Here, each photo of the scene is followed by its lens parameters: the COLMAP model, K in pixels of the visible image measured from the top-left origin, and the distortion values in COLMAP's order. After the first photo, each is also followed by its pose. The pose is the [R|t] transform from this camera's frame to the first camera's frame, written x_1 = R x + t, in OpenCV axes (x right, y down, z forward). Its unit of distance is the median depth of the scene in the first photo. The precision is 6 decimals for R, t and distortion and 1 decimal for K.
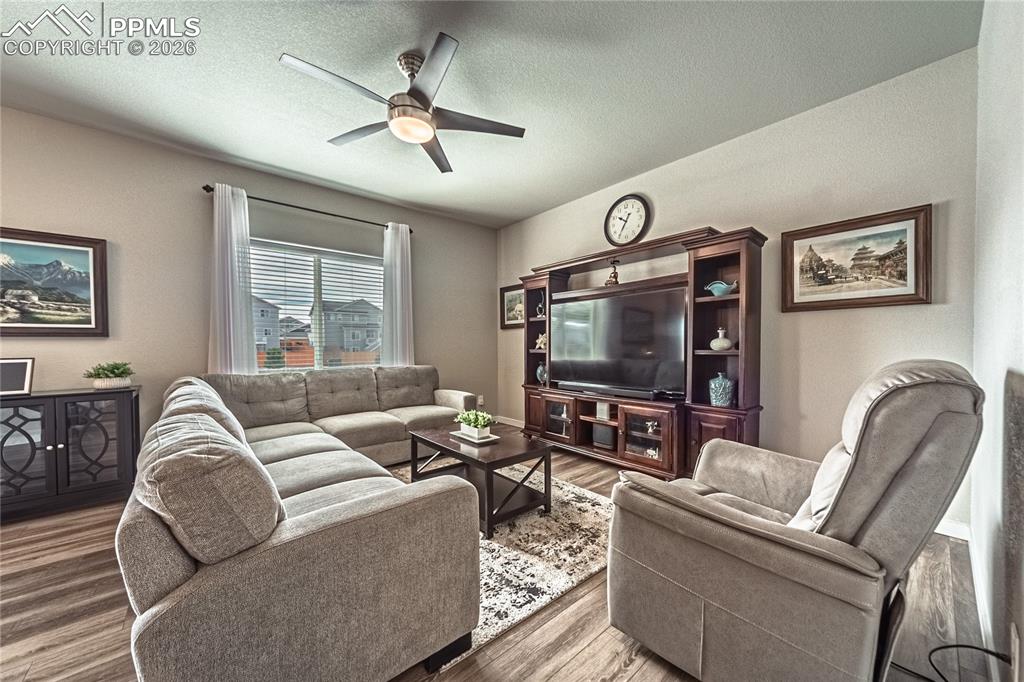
lens RADIAL K [[366.3, 0, 516.4], [0, 366.3, 350.2], [0, 0, 1]] dist [-0.003531, 0.000760]
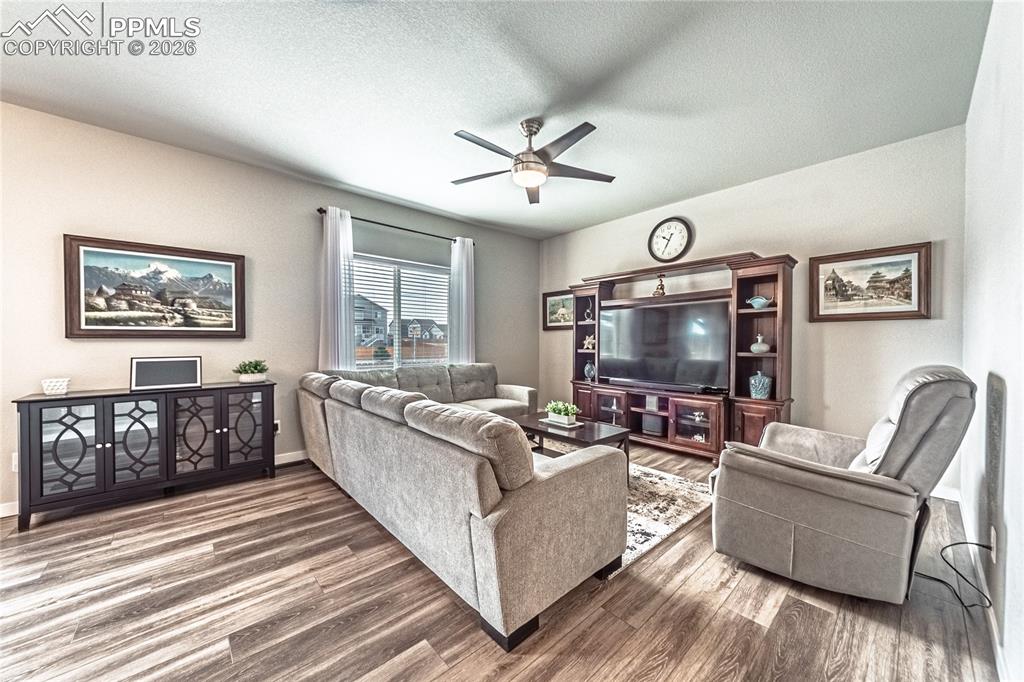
lens RADIAL K [[366.3, 0, 517.8], [0, 366.3, 344.2], [0, 0, 1]] dist [-0.003531, 0.000760]
pose [[0.999740, 0.006614, 0.021805, -0.294142], [-0.006496, 0.999964, -0.005486, -0.018584], [-0.021841, 0.005343, 0.999747, -0.216040]]
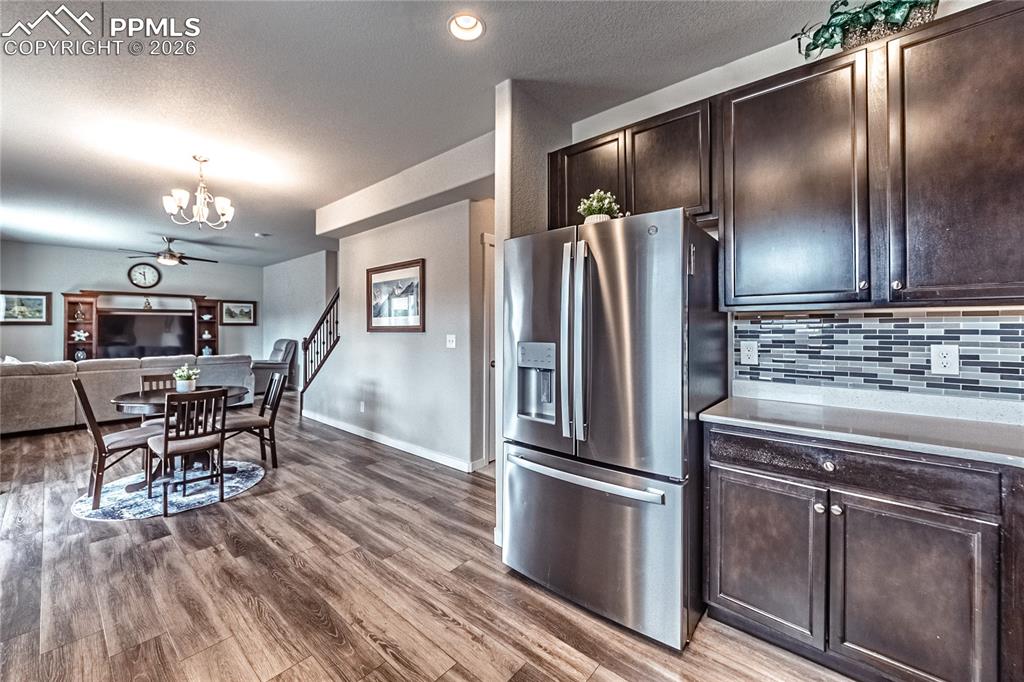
lens RADIAL K [[408.3, 0, 493.5], [0, 408.3, 324.2], [0, 0, 1]] dist [0.002327, -0.000300]
pose [[-0.112835, 0.017170, 0.993465, -3.108636], [0.017869, 0.999724, -0.015249, -0.023616], [-0.993453, 0.016032, -0.113111, -0.937880]]
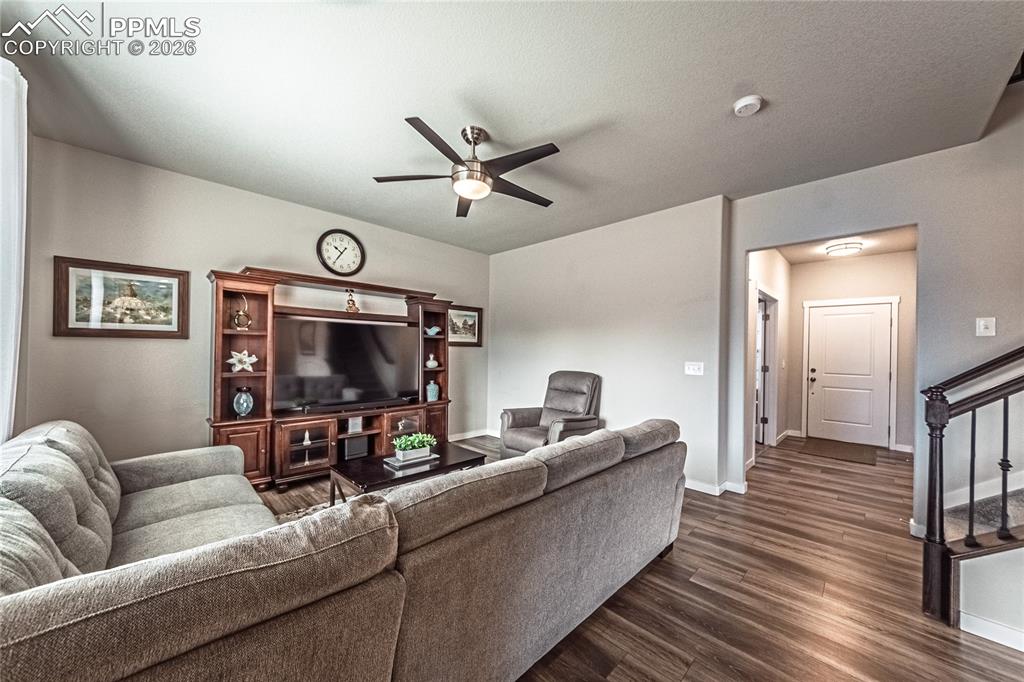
lens RADIAL K [[366.3, 0, 511.0], [0, 366.3, 353.1], [0, 0, 1]] dist [-0.003531, 0.000760]
pose [[-0.058925, -0.000598, 0.998262, -1.212446], [-0.004350, 0.999990, 0.000342, -0.073479], [-0.998253, -0.004322, -0.058927, 0.797187]]
